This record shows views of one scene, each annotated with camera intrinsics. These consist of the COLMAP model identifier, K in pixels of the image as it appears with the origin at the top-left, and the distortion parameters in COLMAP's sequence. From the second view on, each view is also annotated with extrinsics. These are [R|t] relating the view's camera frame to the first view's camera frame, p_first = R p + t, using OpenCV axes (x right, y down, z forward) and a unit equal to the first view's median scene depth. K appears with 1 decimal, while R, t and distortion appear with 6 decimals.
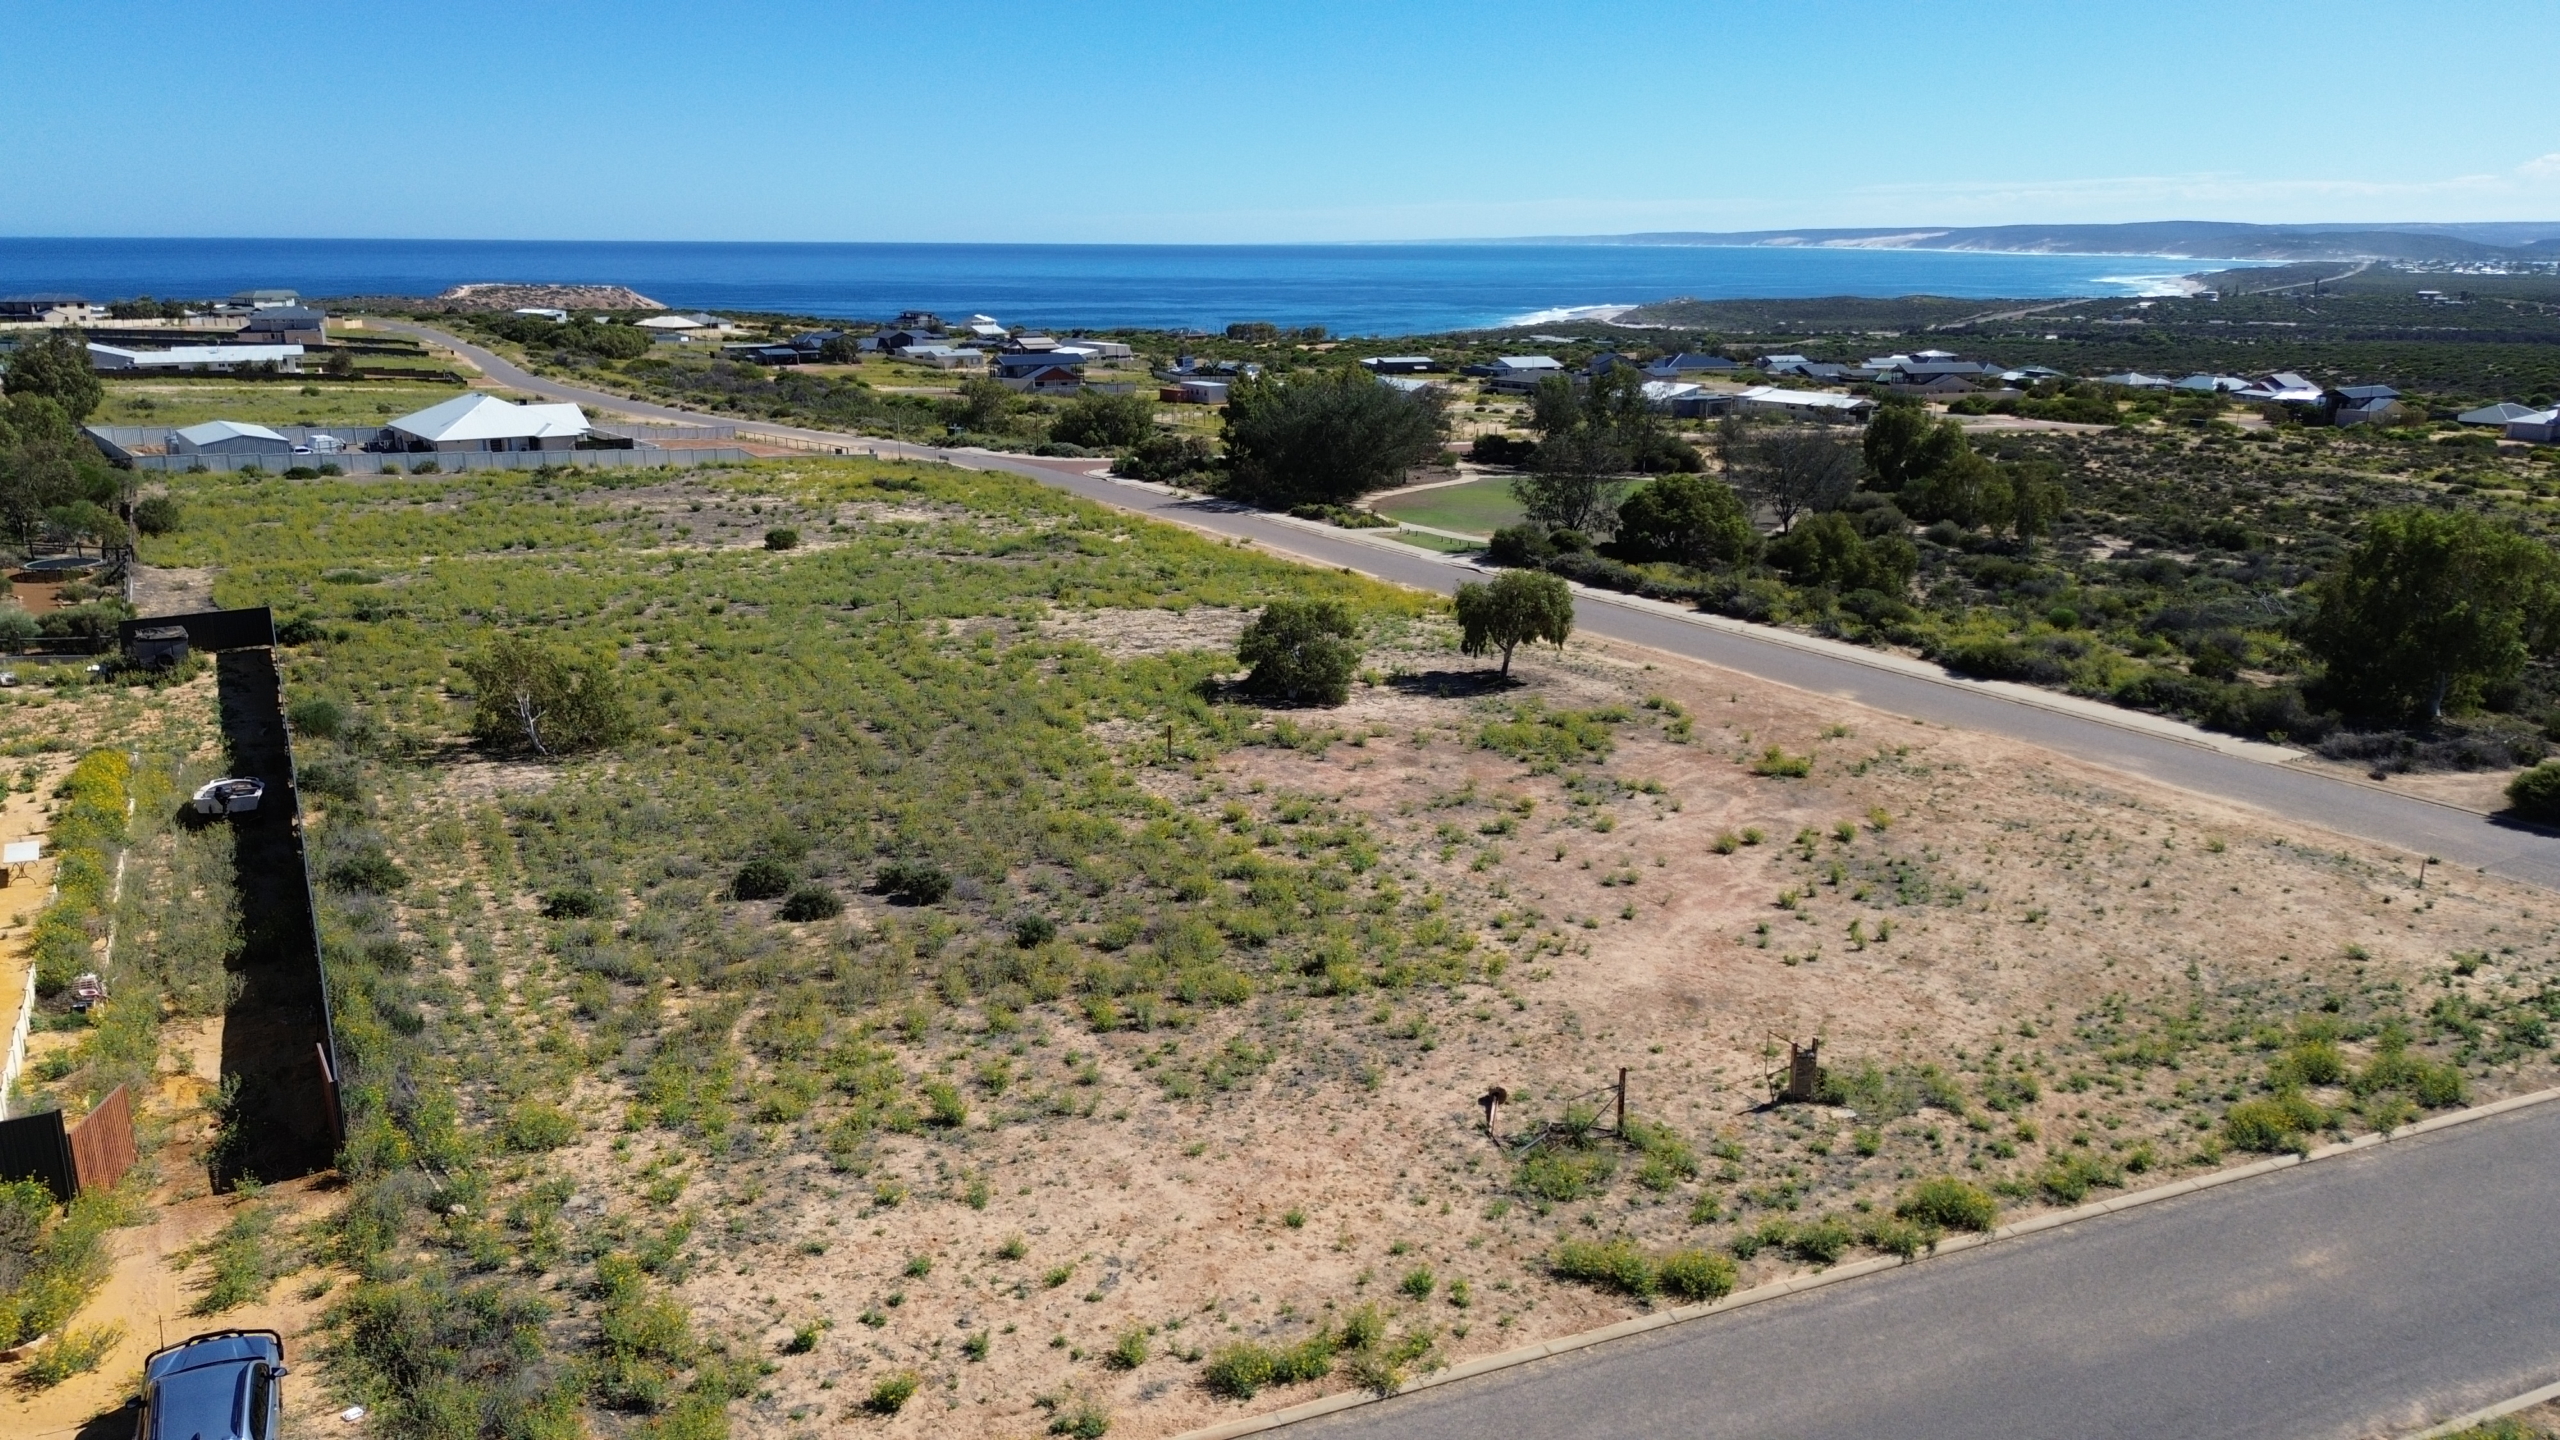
lens RADIAL K [[1814.9, 0, 1282.1], [0, 1814.9, 713.7], [0, 0, 1]] dist [0.072380, -0.059406]
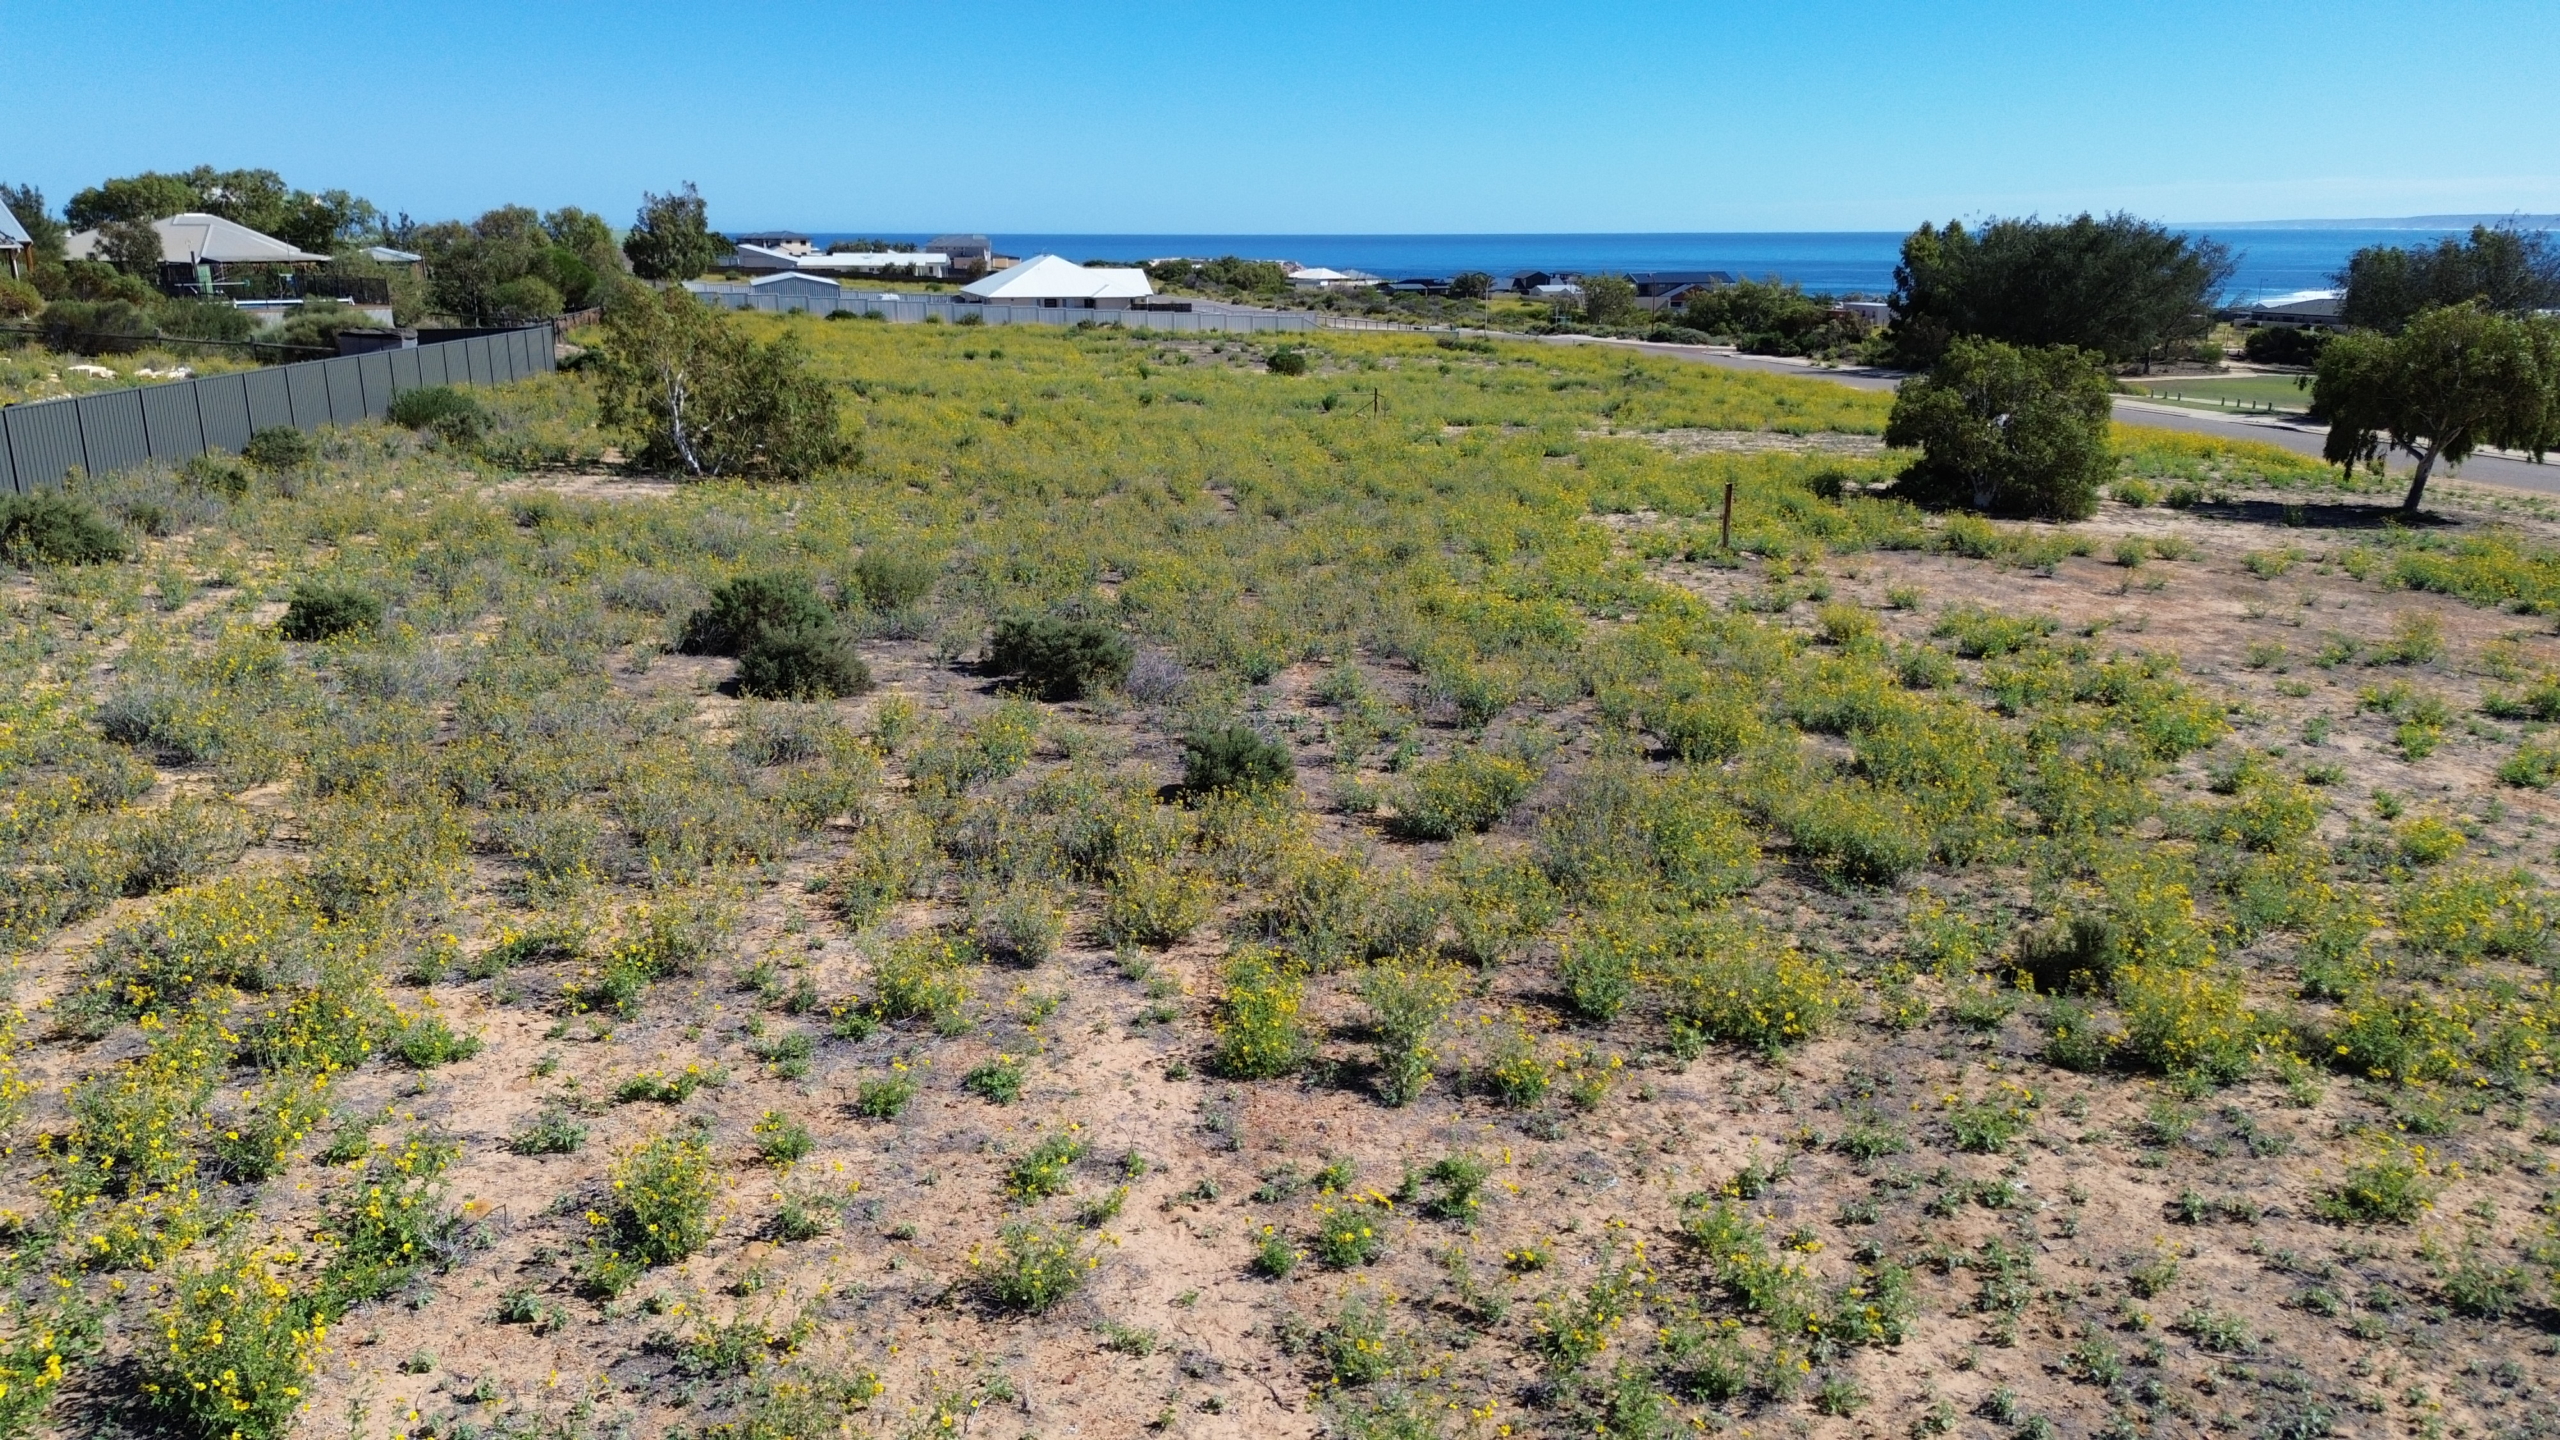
lens RADIAL K [[1814.9, 0, 1272.6], [0, 1814.9, 720.8], [0, 0, 1]] dist [0.072380, -0.059406]
pose [[0.937541, 0.089372, -0.336198, -0.005260], [-0.086572, 0.995972, 0.023341, 0.093510], [0.336930, 0.007223, 0.941502, 0.607906]]
